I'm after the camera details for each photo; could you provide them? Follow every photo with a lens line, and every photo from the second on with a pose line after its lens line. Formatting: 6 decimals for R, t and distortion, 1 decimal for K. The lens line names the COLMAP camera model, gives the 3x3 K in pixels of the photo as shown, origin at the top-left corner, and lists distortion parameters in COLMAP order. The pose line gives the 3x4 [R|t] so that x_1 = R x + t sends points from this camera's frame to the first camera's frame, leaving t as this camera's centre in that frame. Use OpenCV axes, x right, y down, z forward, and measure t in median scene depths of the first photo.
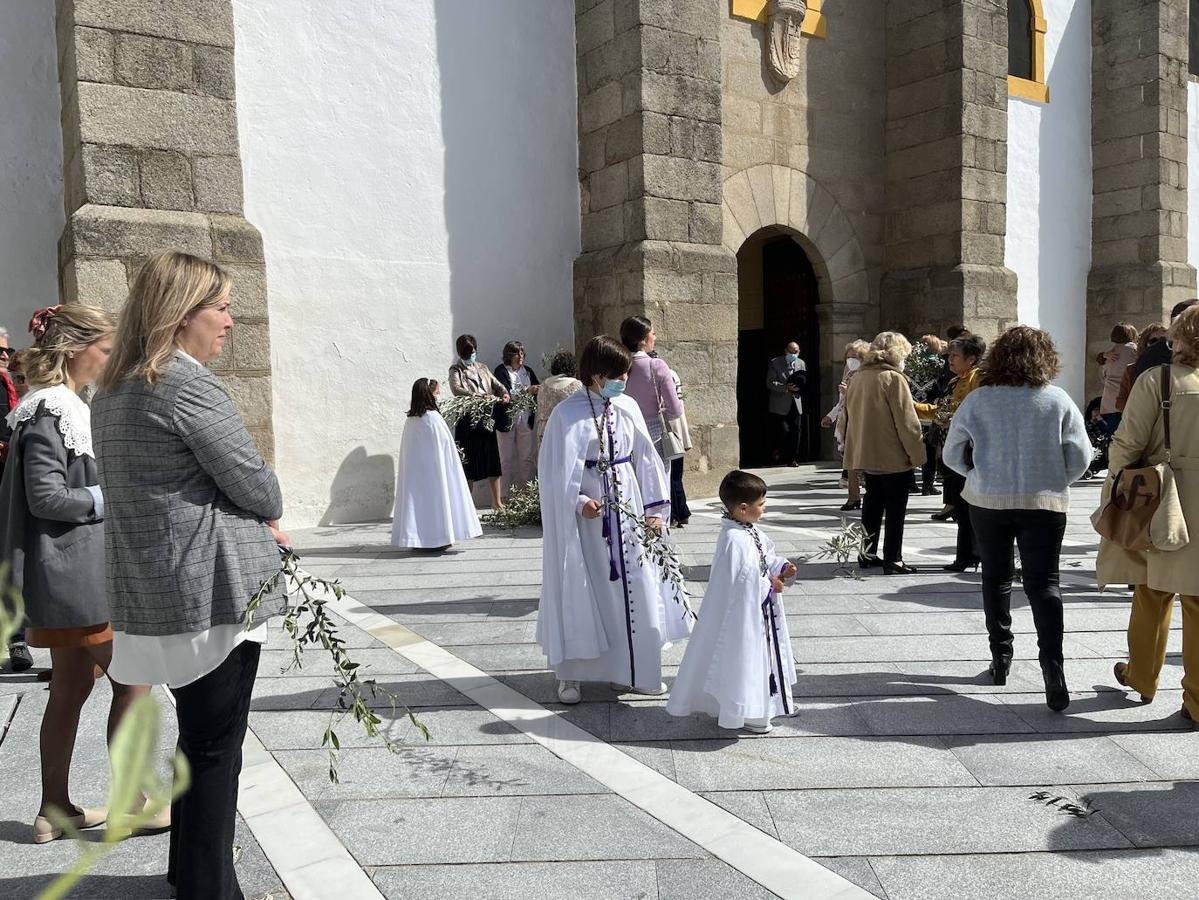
lens RADIAL K [[860.8, 0, 599.5], [0, 860.8, 450.0], [0, 0, 1]] dist [0.005457, -0.000895]
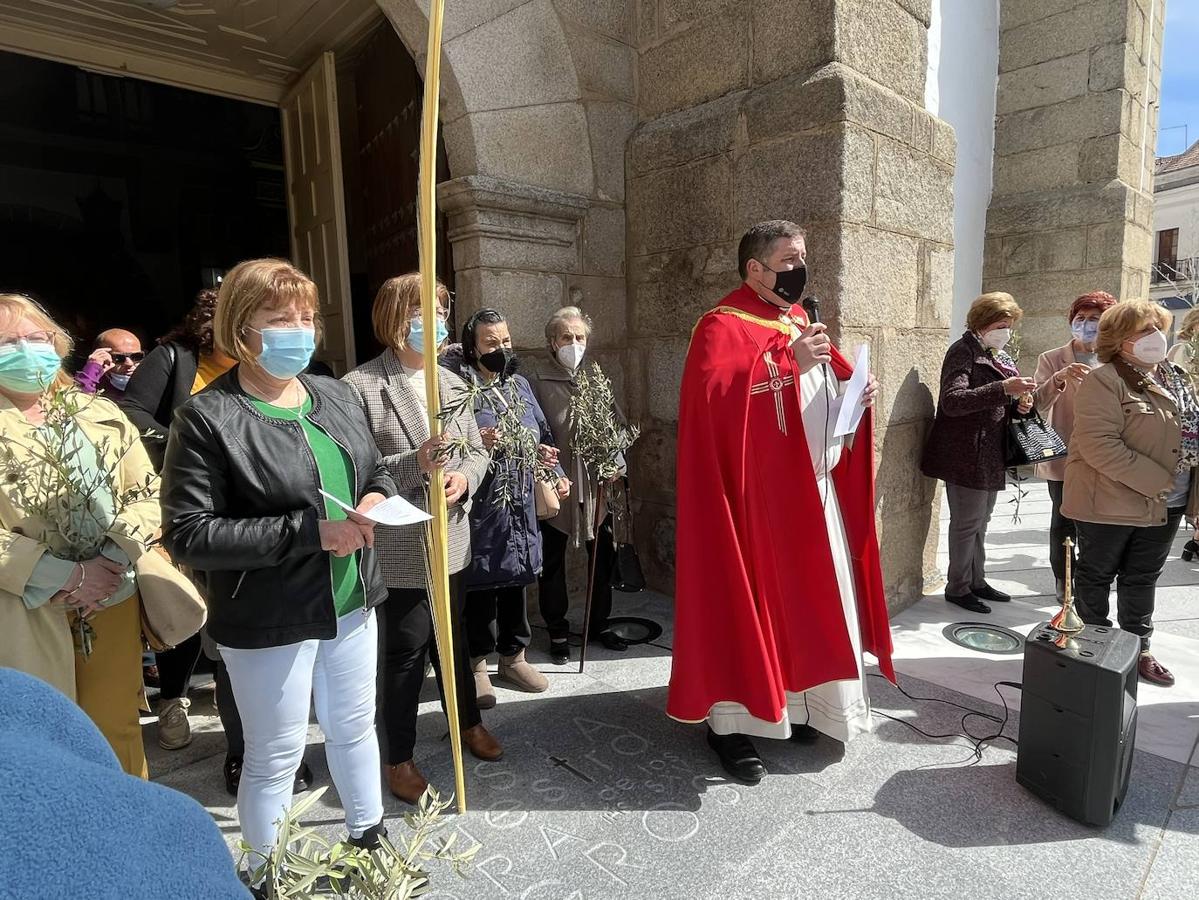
lens RADIAL K [[690.8, 0, 599.5], [0, 690.8, 450.0], [0, 0, 1]] dist [-0.002783, -0.000277]
pose [[0.986478, -0.014323, 0.163269, 0.270247], [0.005989, 0.998659, 0.051418, -0.075117], [-0.163786, -0.049745, 0.985241, 0.708742]]
